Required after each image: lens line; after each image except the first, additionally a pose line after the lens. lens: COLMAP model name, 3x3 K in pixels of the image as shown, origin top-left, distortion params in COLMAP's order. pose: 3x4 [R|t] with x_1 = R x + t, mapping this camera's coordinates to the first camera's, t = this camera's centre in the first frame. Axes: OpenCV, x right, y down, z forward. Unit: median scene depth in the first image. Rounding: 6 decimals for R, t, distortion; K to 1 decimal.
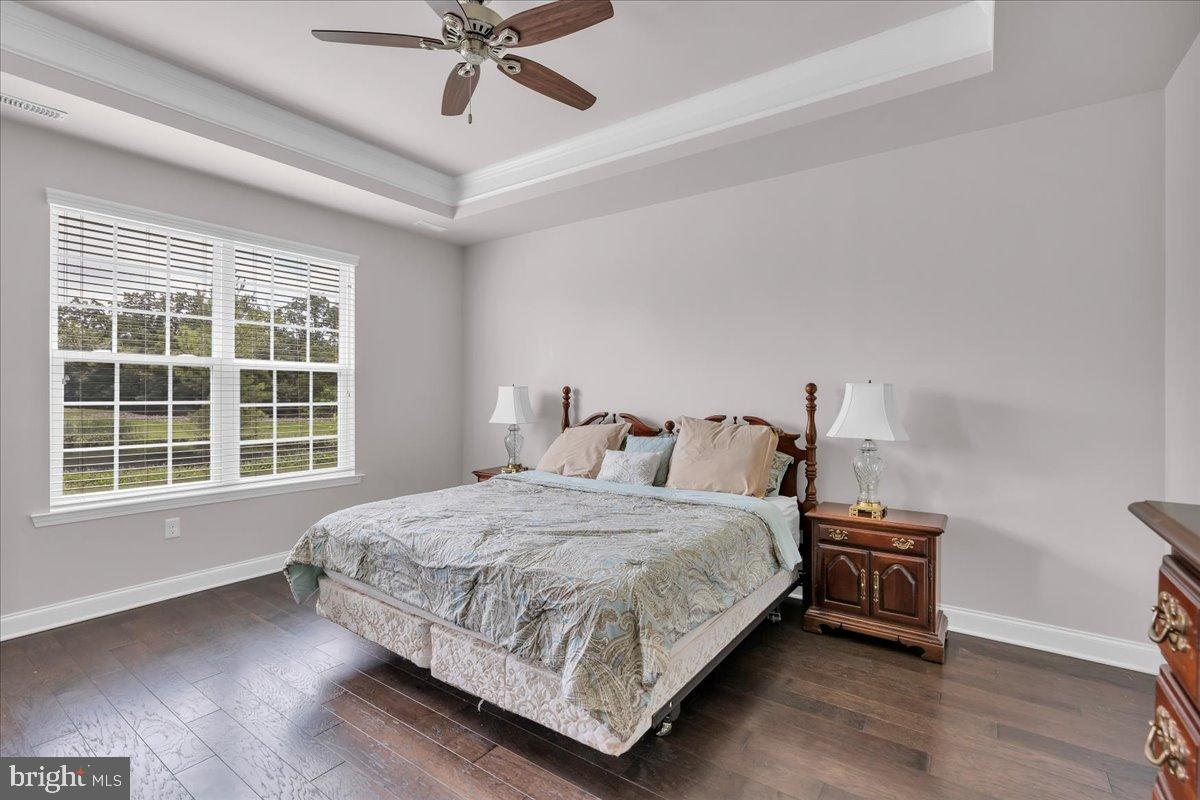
lens RADIAL K [[552.1, 0, 605.2], [0, 552.1, 399.5], [0, 0, 1]] dist [-0.013222, 0.005743]
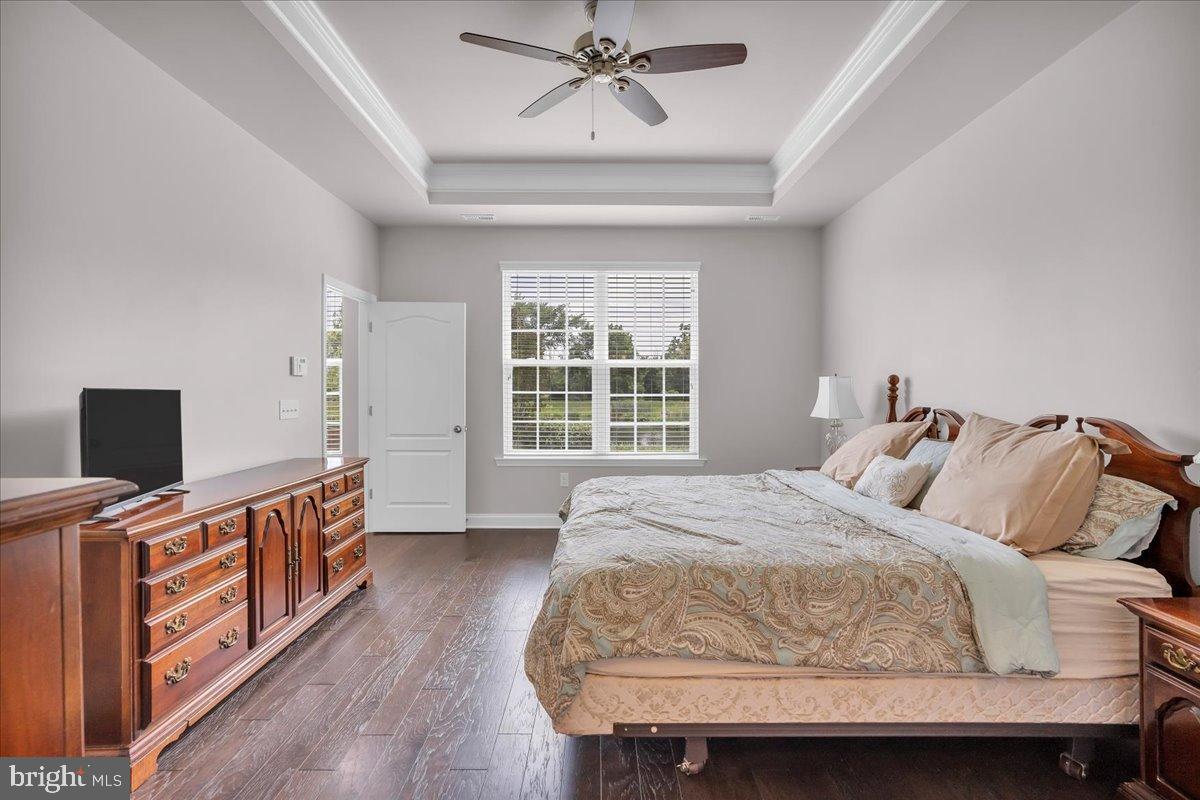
lens RADIAL K [[552.1, 0, 588.8], [0, 552.1, 399.3], [0, 0, 1]] dist [-0.013222, 0.005743]
pose [[0.572741, 0.012556, -0.819641, 0.398332], [-0.006948, 0.999921, 0.010463, 0.007653], [0.819707, -0.000298, 0.572783, 0.208702]]
